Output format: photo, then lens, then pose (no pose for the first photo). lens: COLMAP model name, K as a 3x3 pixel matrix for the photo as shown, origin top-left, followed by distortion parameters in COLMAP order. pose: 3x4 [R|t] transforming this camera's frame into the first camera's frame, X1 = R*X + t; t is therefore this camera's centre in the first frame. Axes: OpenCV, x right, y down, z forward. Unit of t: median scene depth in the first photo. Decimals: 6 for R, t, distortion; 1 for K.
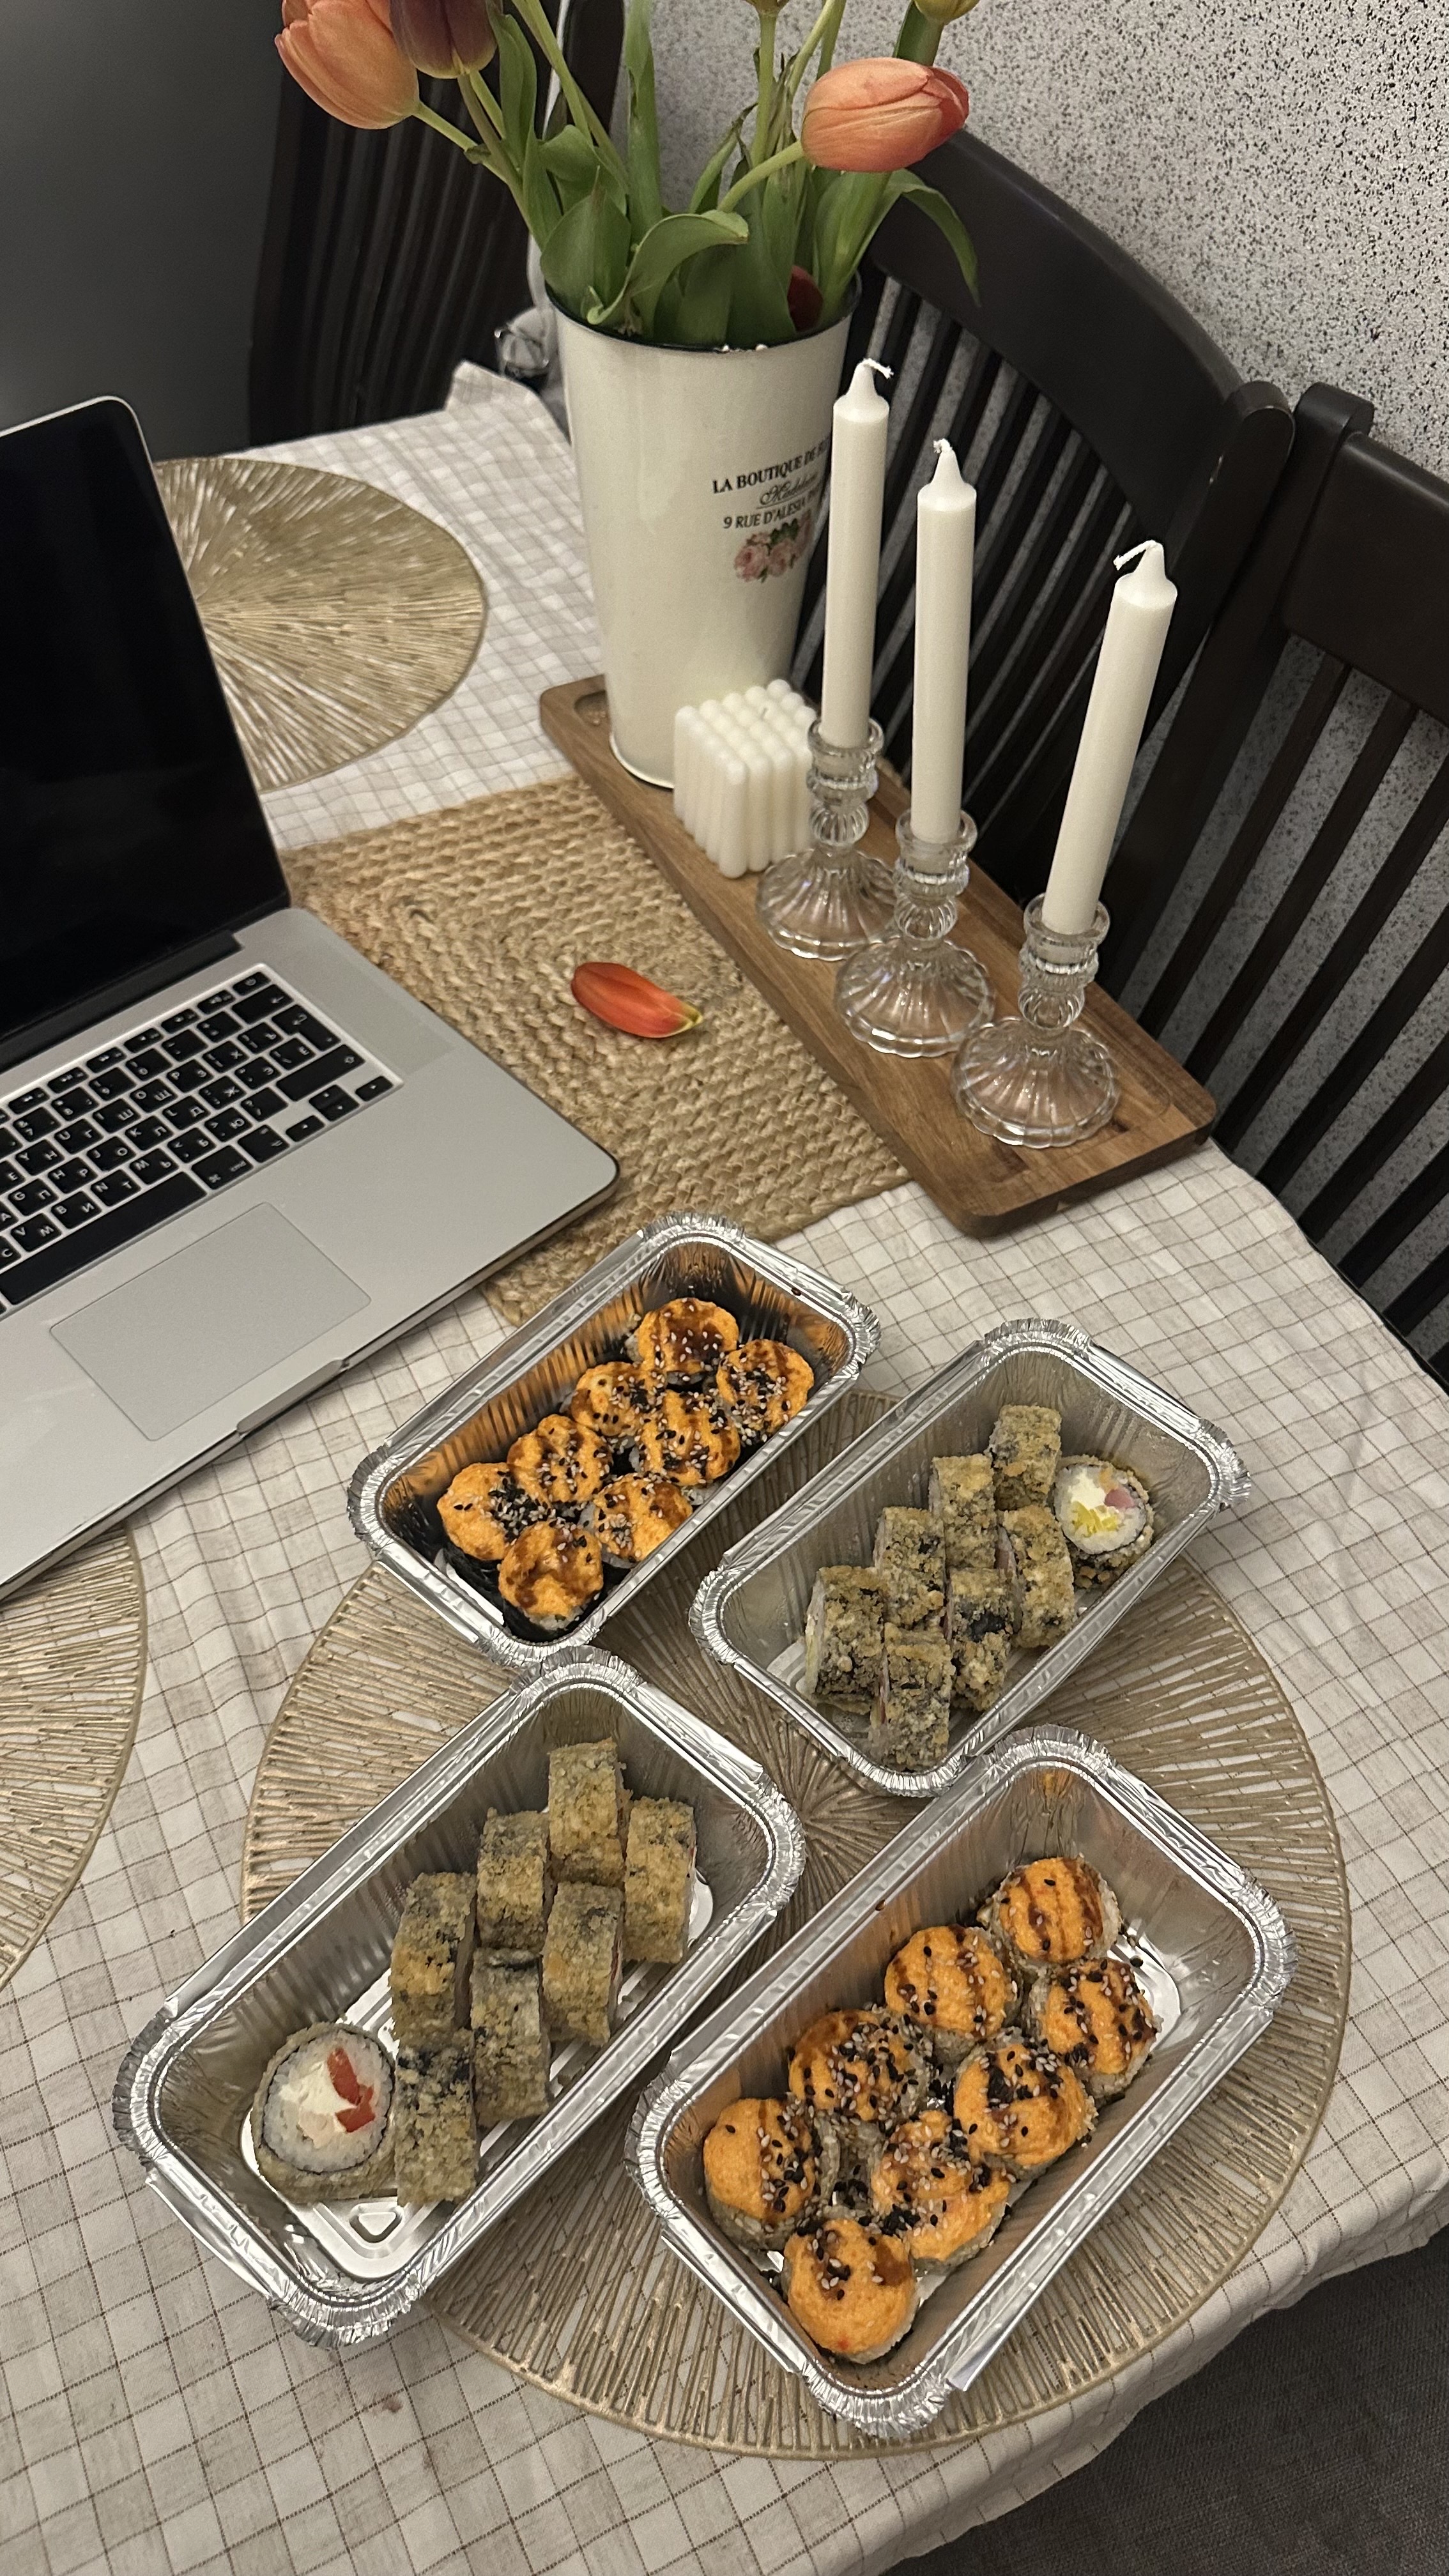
lens RADIAL K [[1817.7, 0, 724.5], [0, 1817.7, 1288.0], [0, 0, 1]] dist [0.108583, -0.255131]
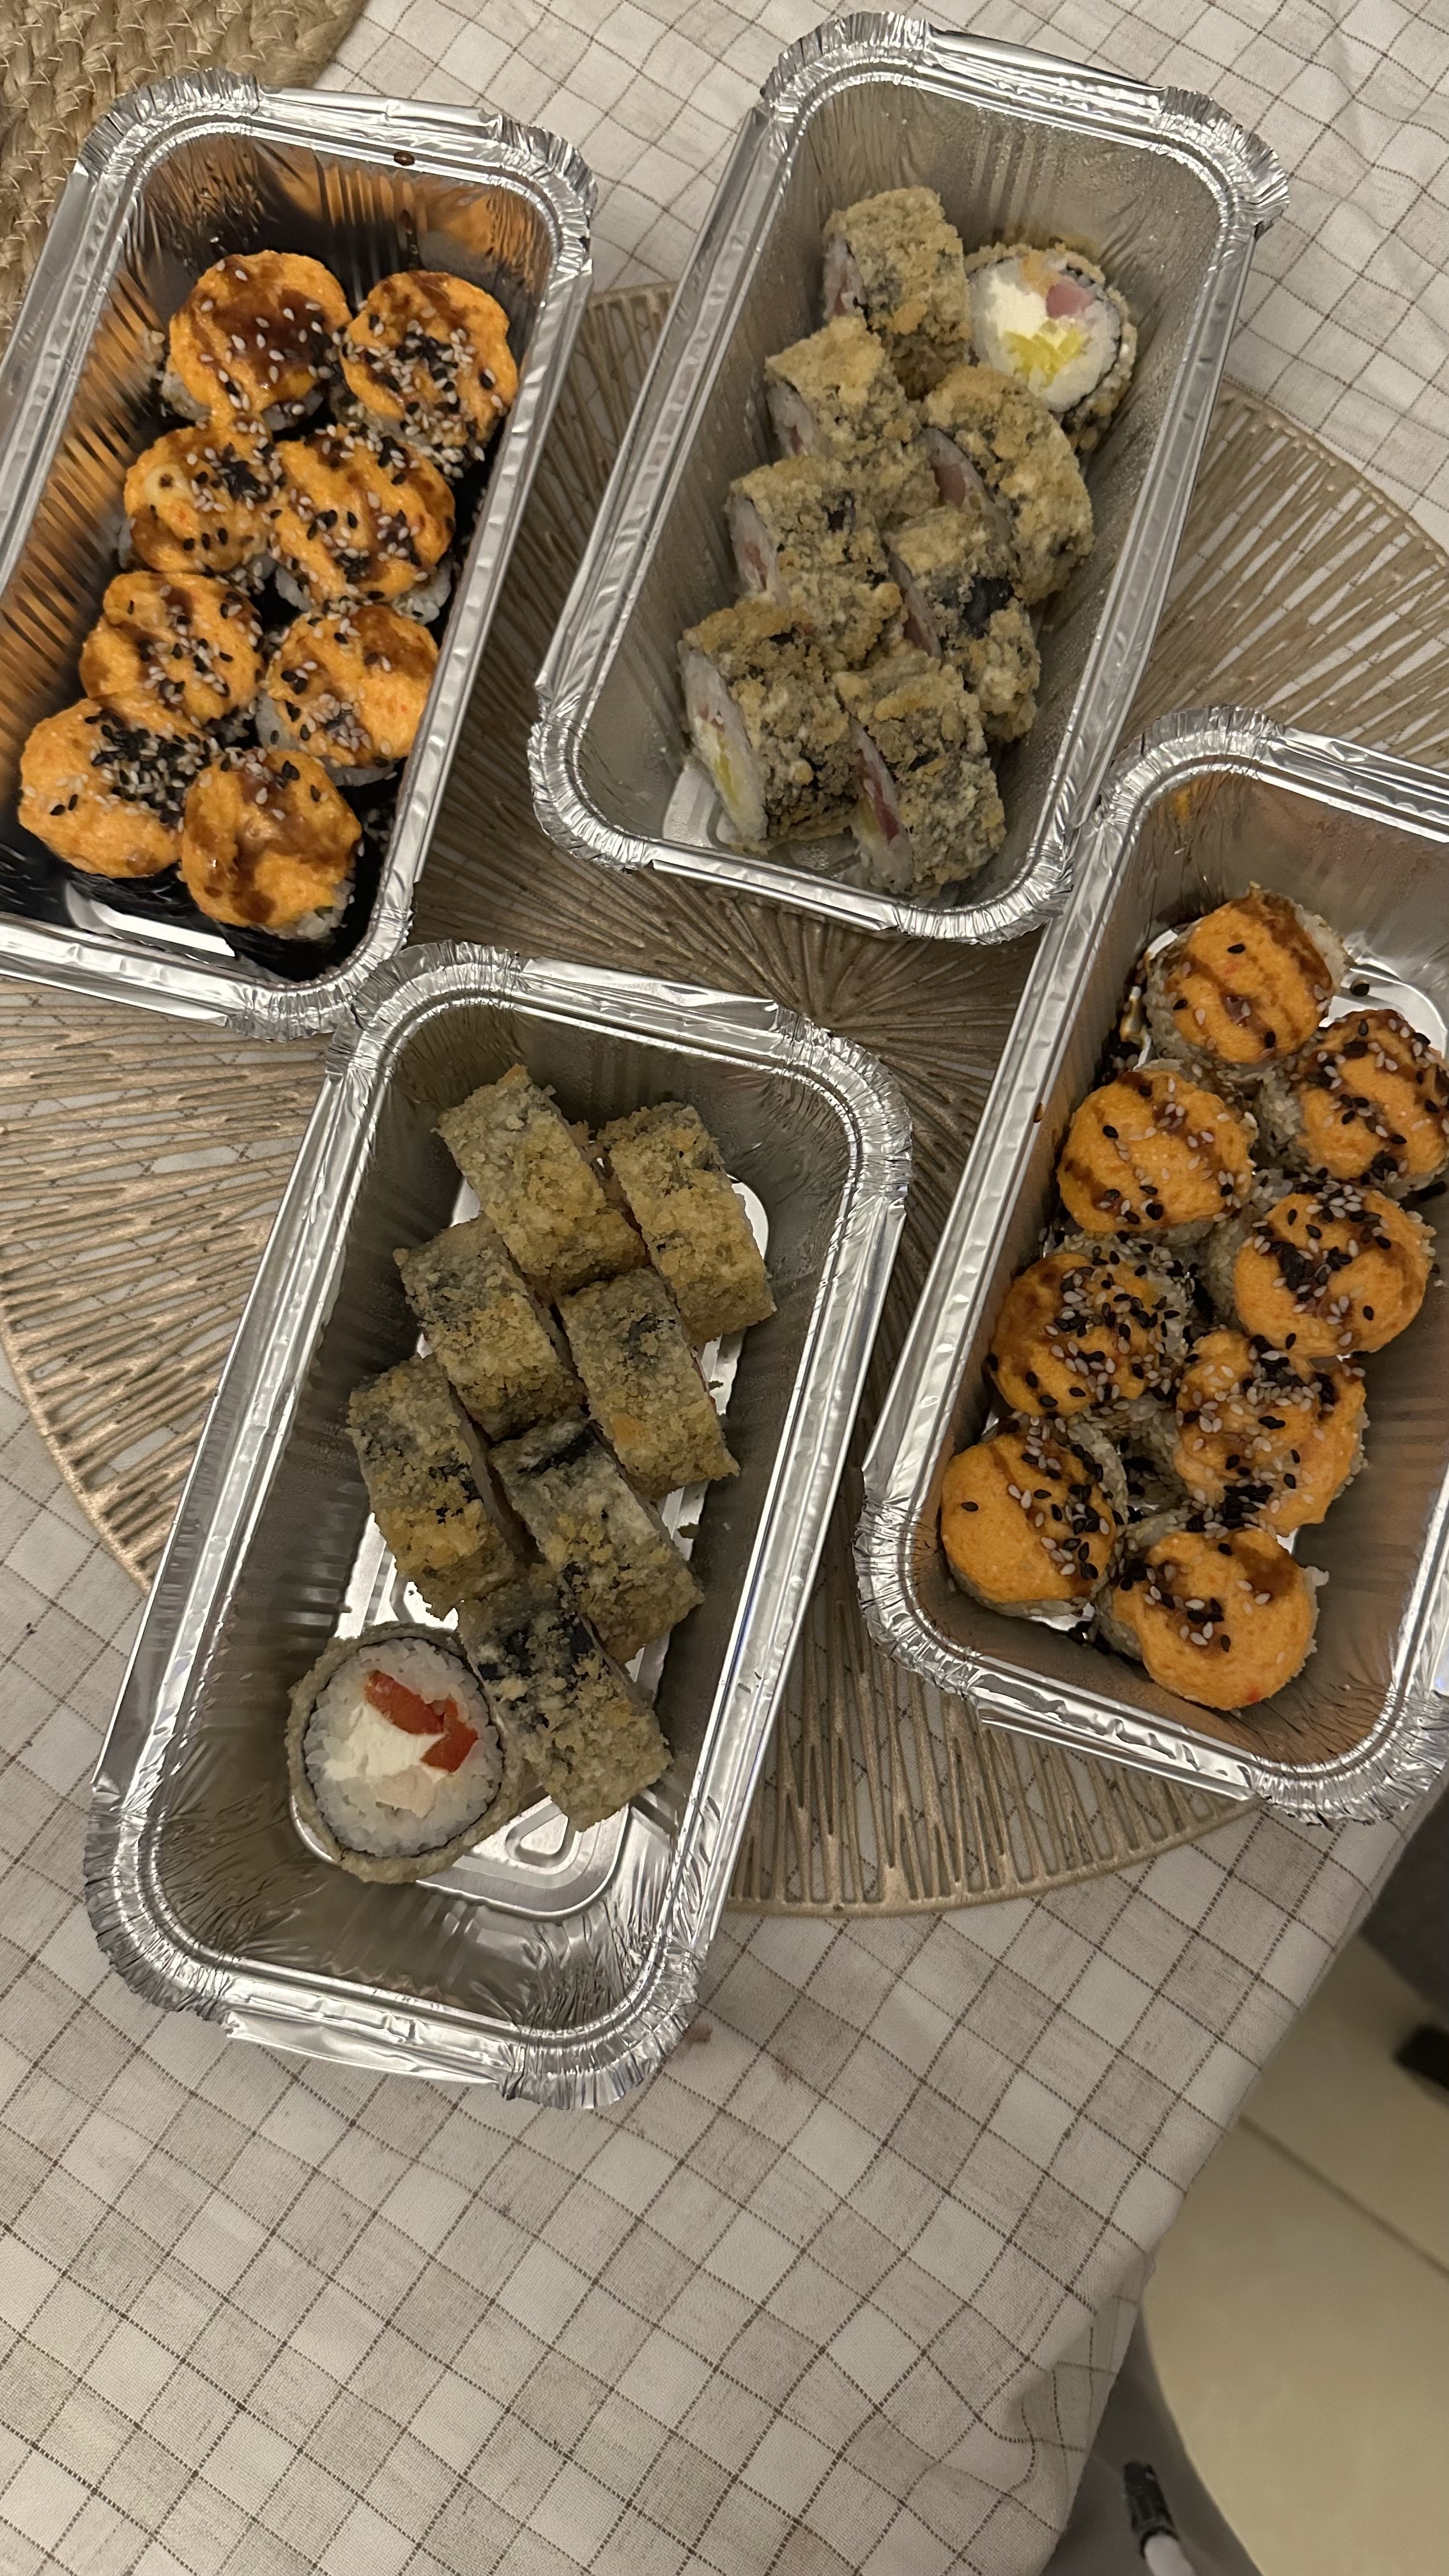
lens RADIAL K [[1817.7, 0, 724.5], [0, 1817.7, 1288.0], [0, 0, 1]] dist [0.108583, -0.255131]
pose [[0.889396, -0.454503, 0.049007, -0.061542], [0.367790, 0.775108, 0.513749, 0.020497], [-0.271486, -0.438903, 0.856539, 0.420615]]
